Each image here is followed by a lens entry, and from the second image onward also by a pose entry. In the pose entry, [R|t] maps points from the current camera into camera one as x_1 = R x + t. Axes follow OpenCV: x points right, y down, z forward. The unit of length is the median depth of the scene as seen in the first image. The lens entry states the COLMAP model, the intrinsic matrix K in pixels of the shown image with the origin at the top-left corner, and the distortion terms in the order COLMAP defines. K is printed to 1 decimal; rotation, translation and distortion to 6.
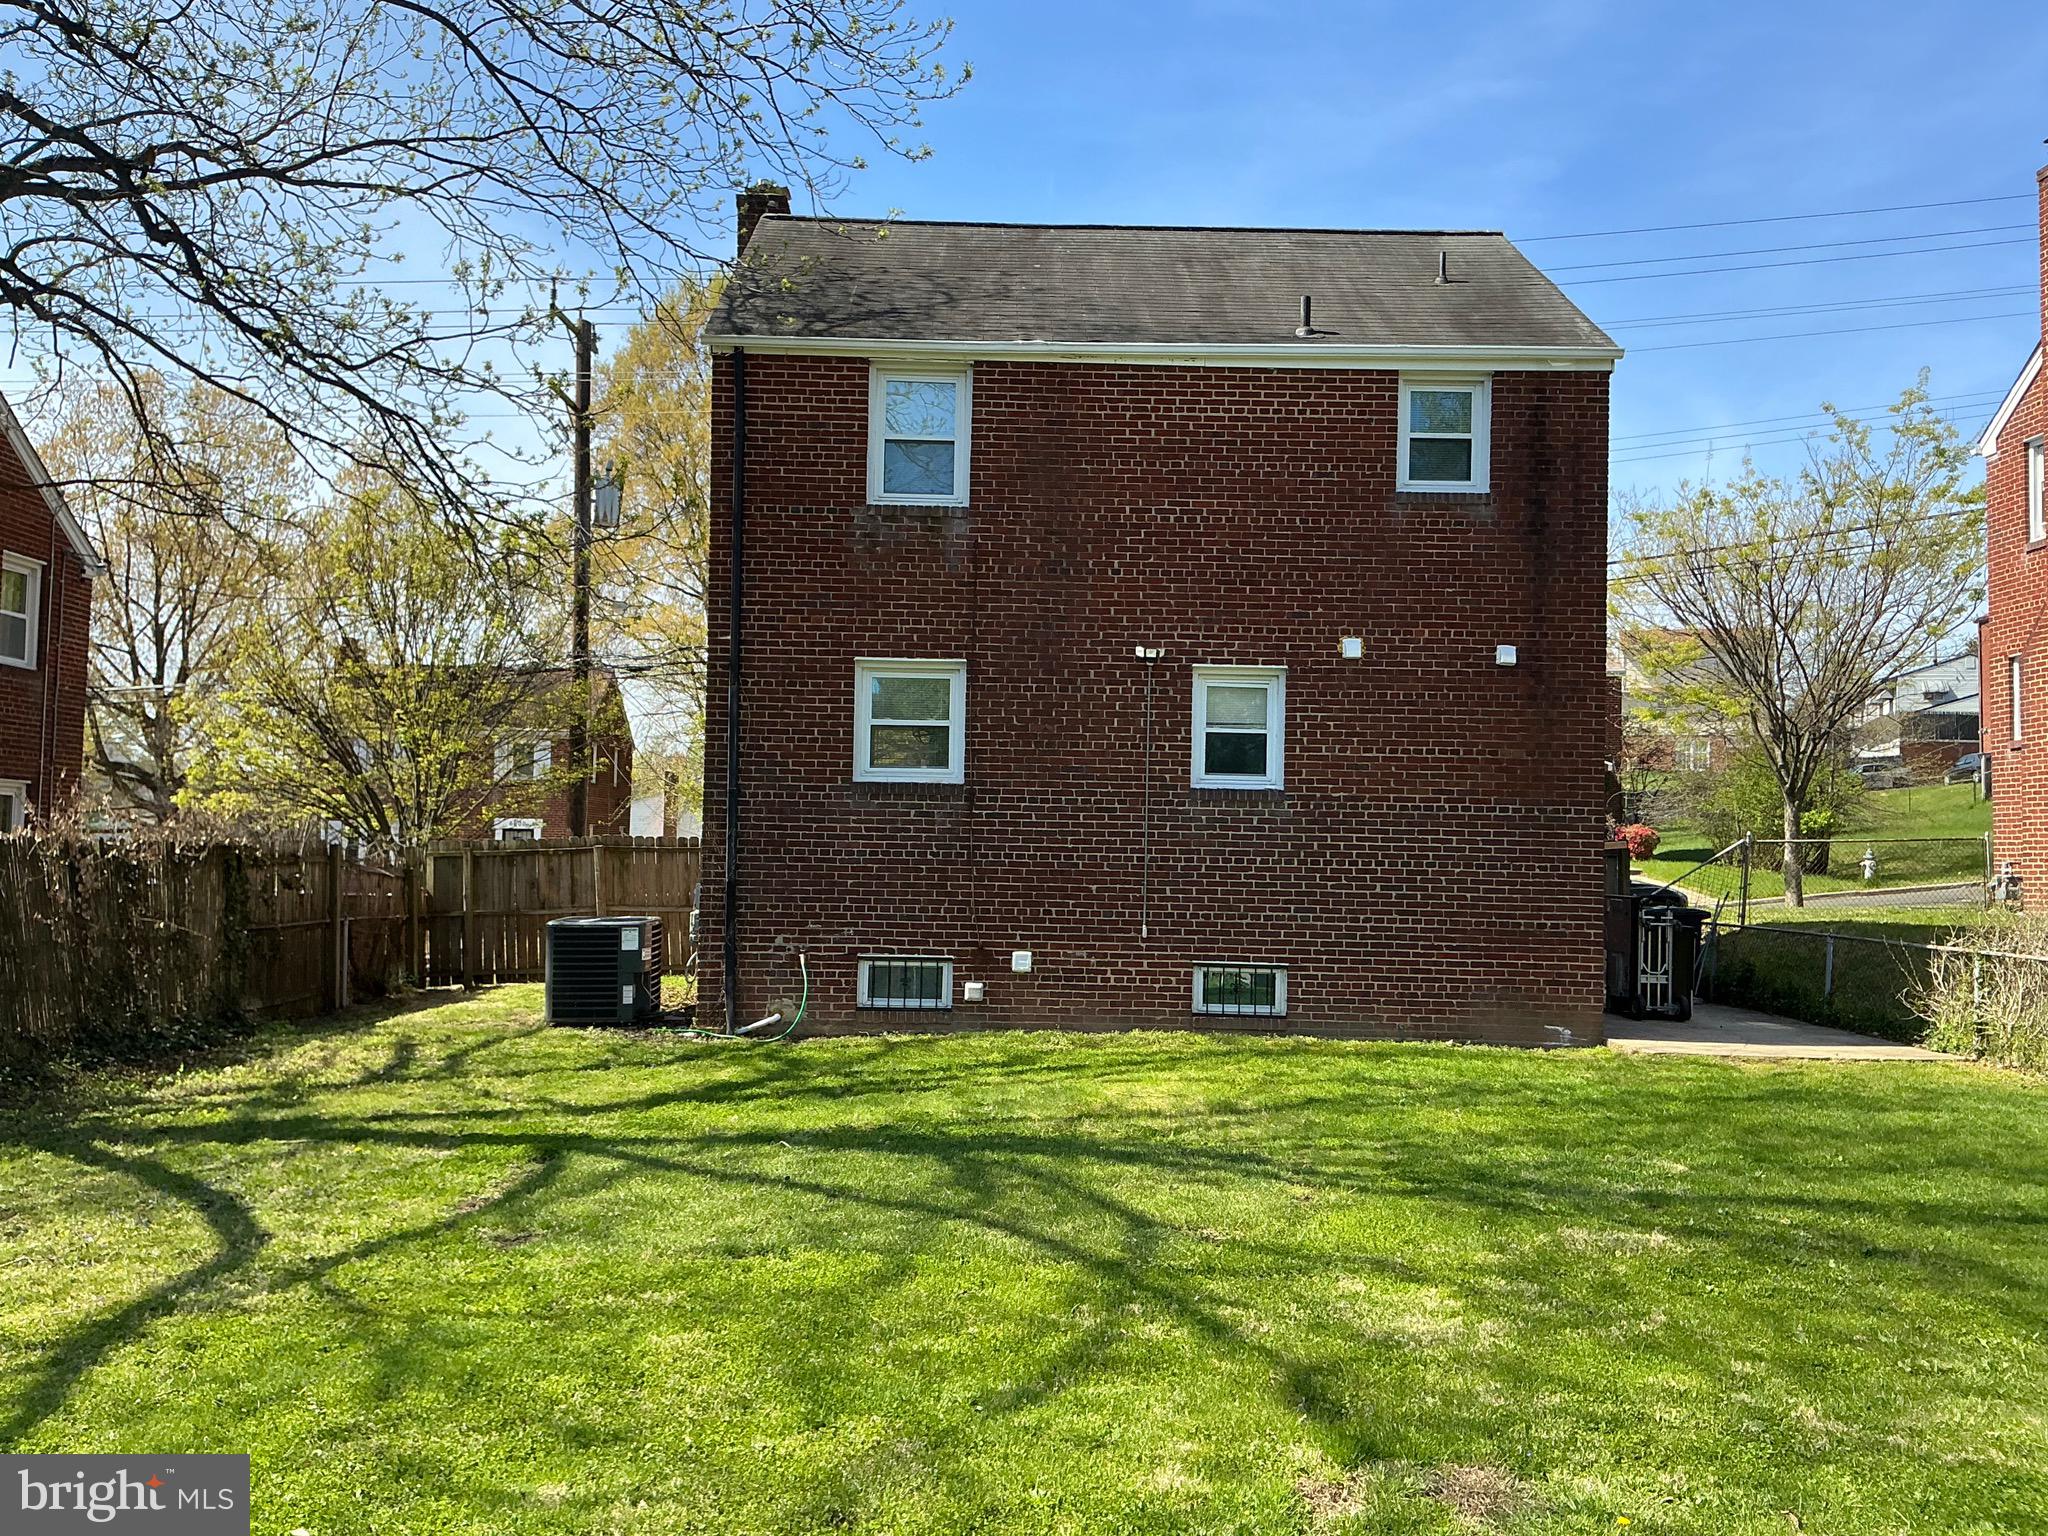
lens RADIAL K [[1694.8, 0, 1020.6], [0, 1694.8, 764.1], [0, 0, 1]] dist [0.163443, -0.332403]
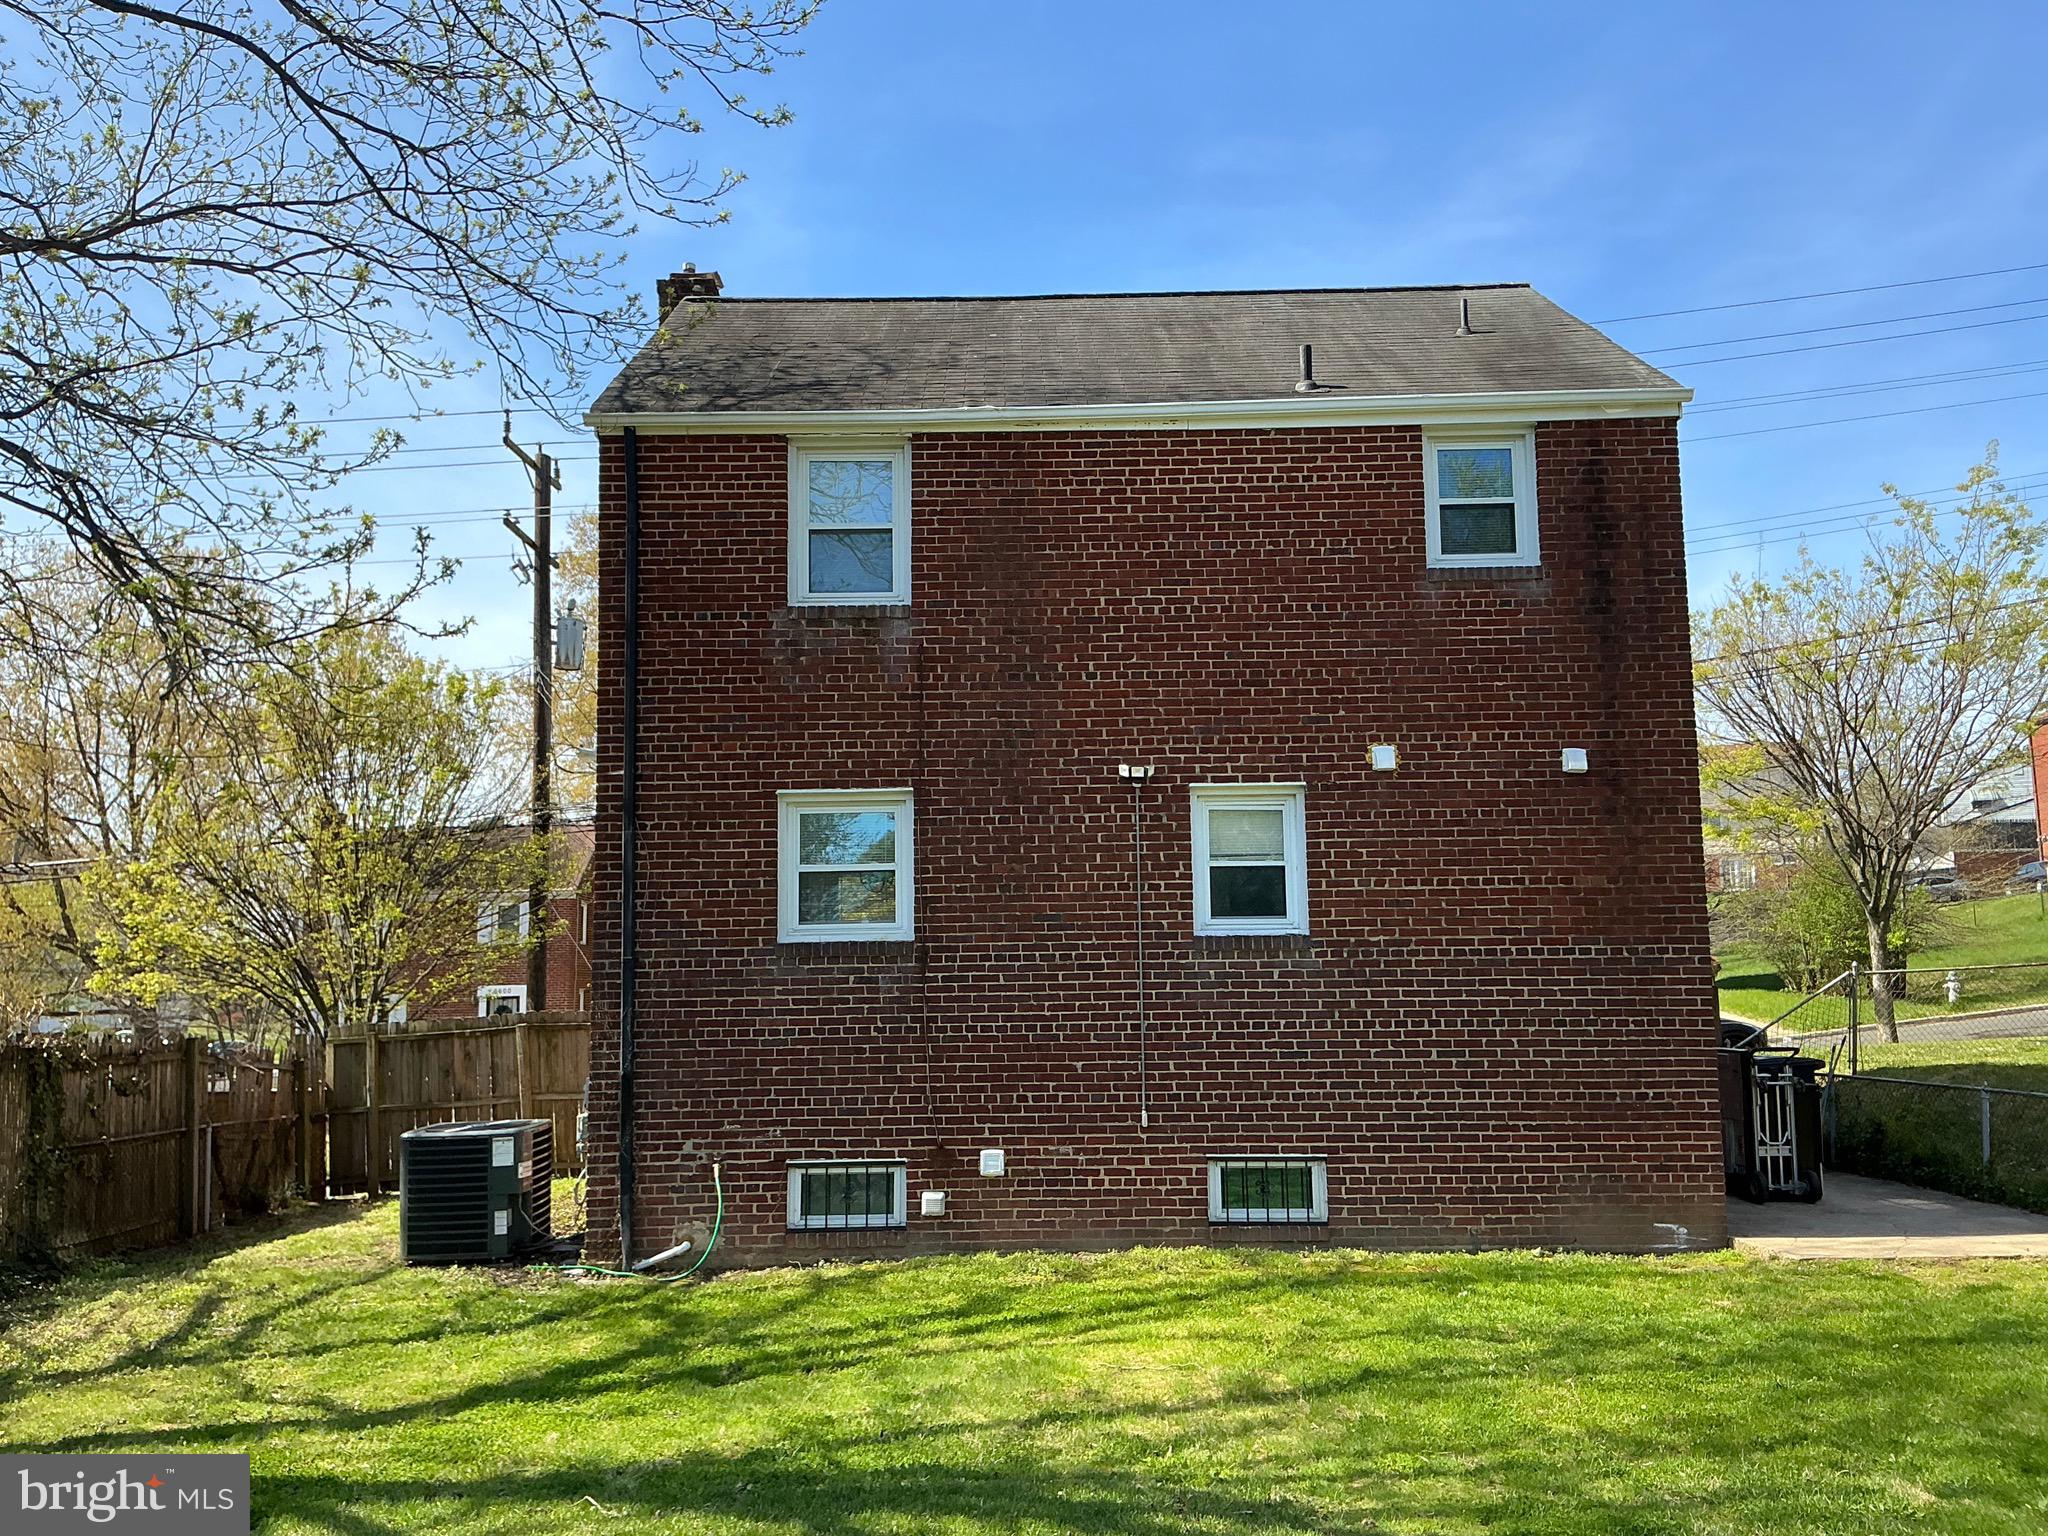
lens RADIAL K [[1694.8, 0, 1020.6], [0, 1694.8, 764.1], [0, 0, 1]] dist [0.163443, -0.332403]
pose [[0.999227, -0.036790, -0.013855, 0.031826], [0.035507, 0.995867, -0.083593, -0.002738], [0.016873, 0.083037, 0.996404, 0.183581]]
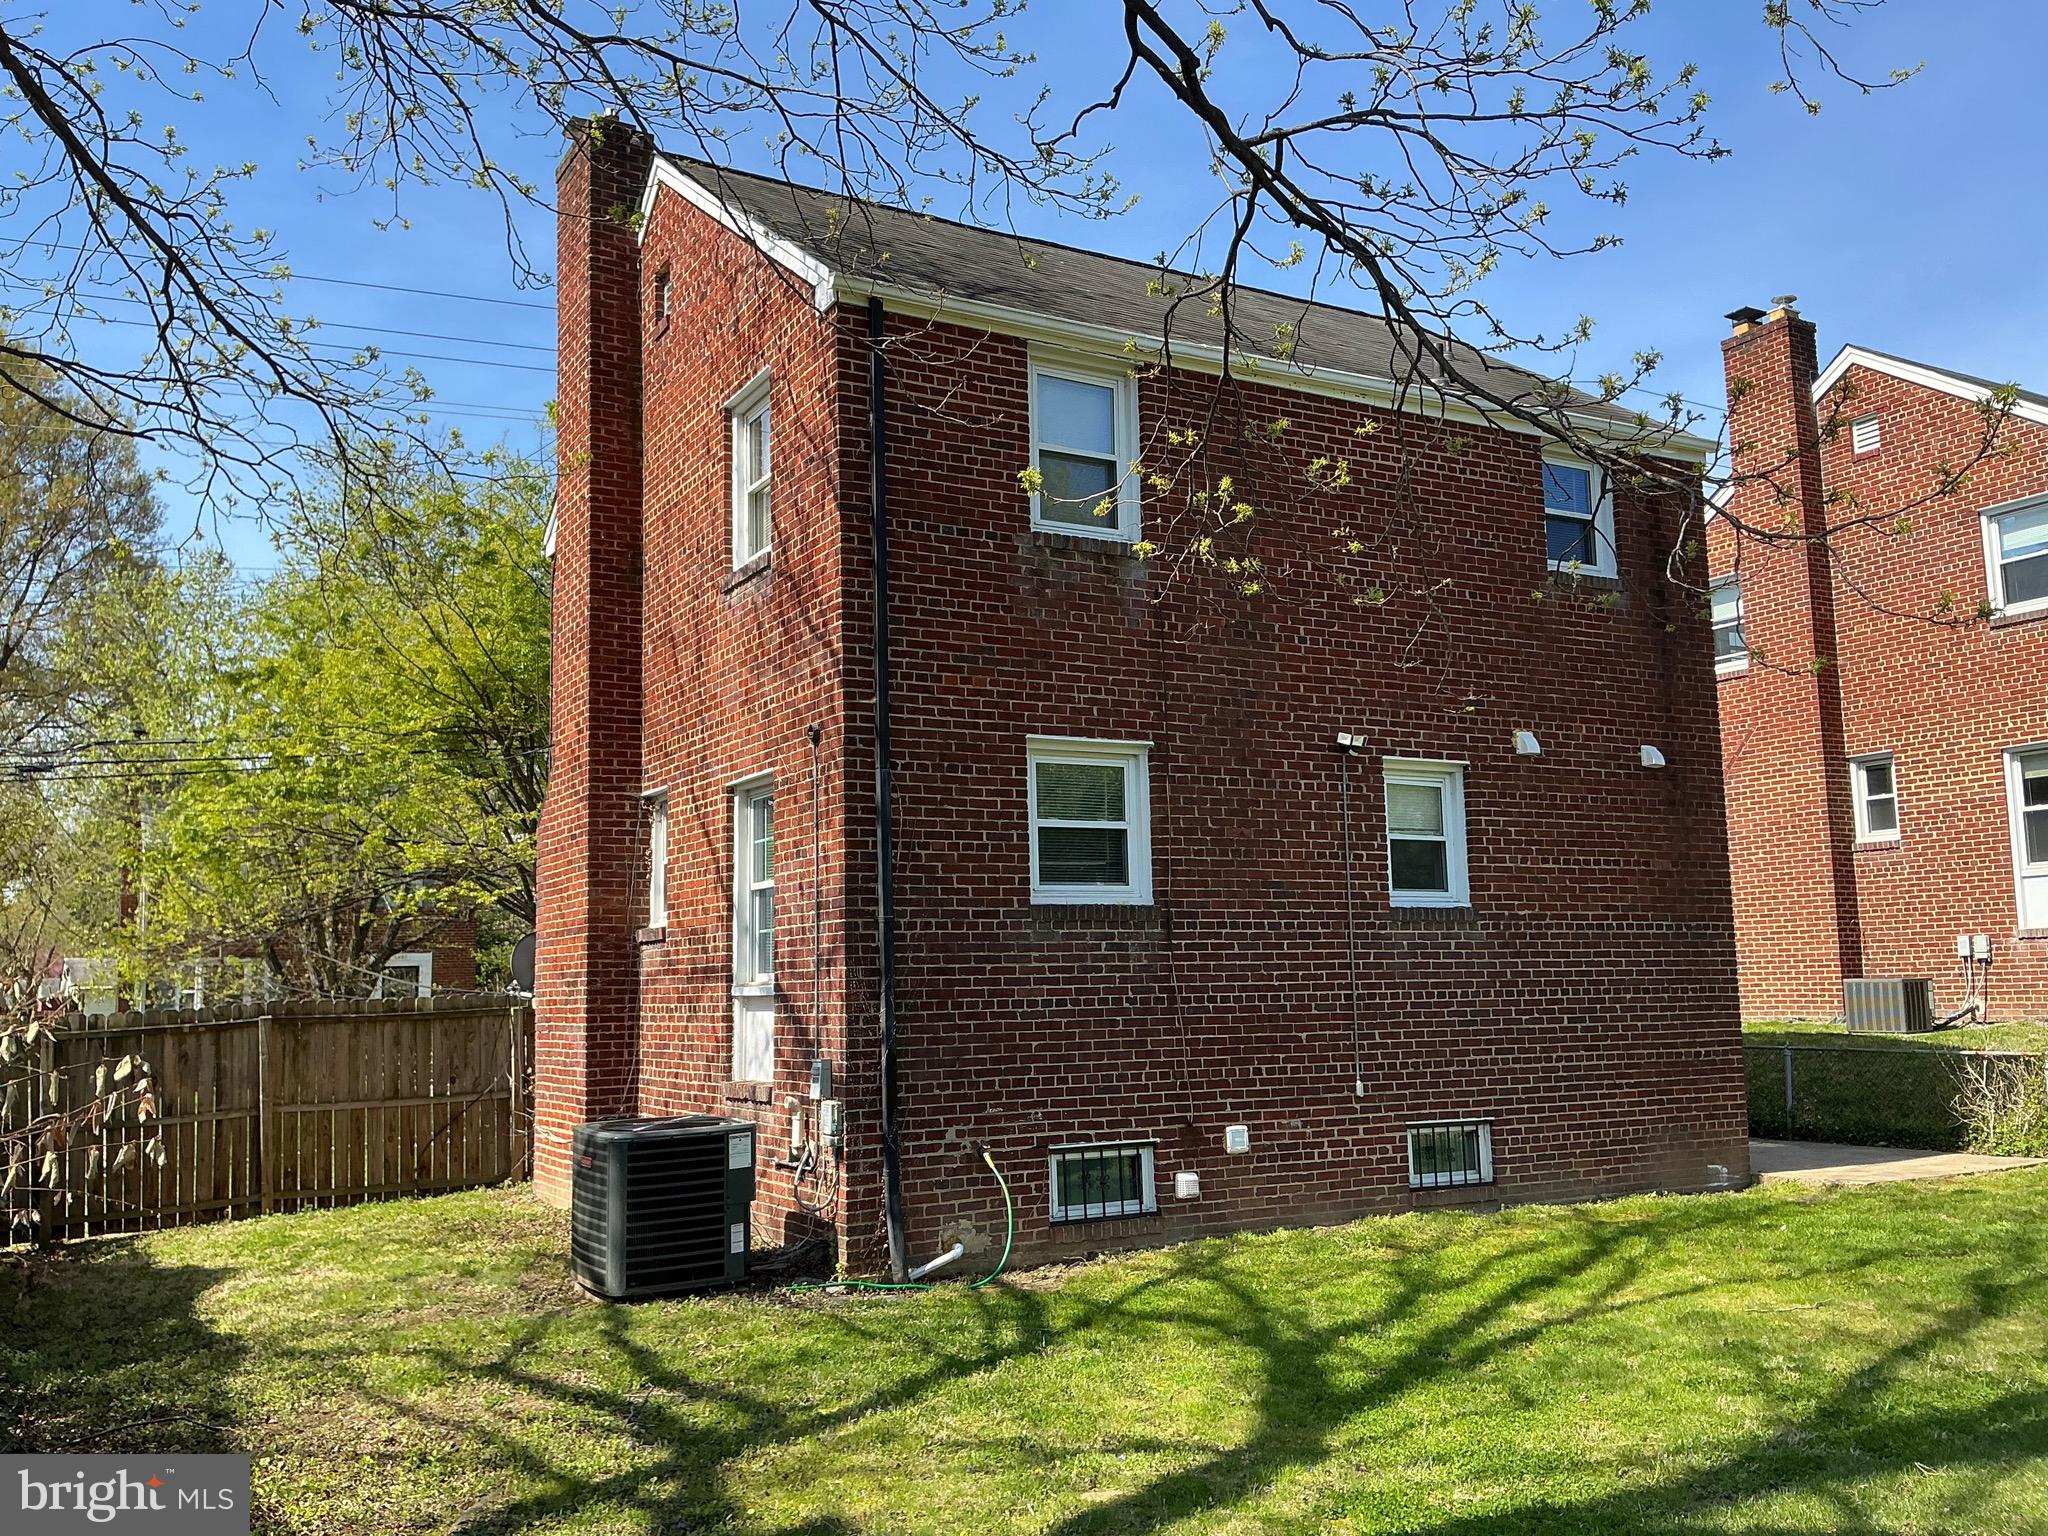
lens RADIAL K [[1694.8, 0, 1020.6], [0, 1694.8, 764.1], [0, 0, 1]] dist [0.163443, -0.332403]
pose [[0.878860, 0.024152, 0.476468, -0.449756], [0.013448, 0.997067, -0.075346, 0.005118], [-0.476890, 0.072626, 0.875957, 0.360515]]
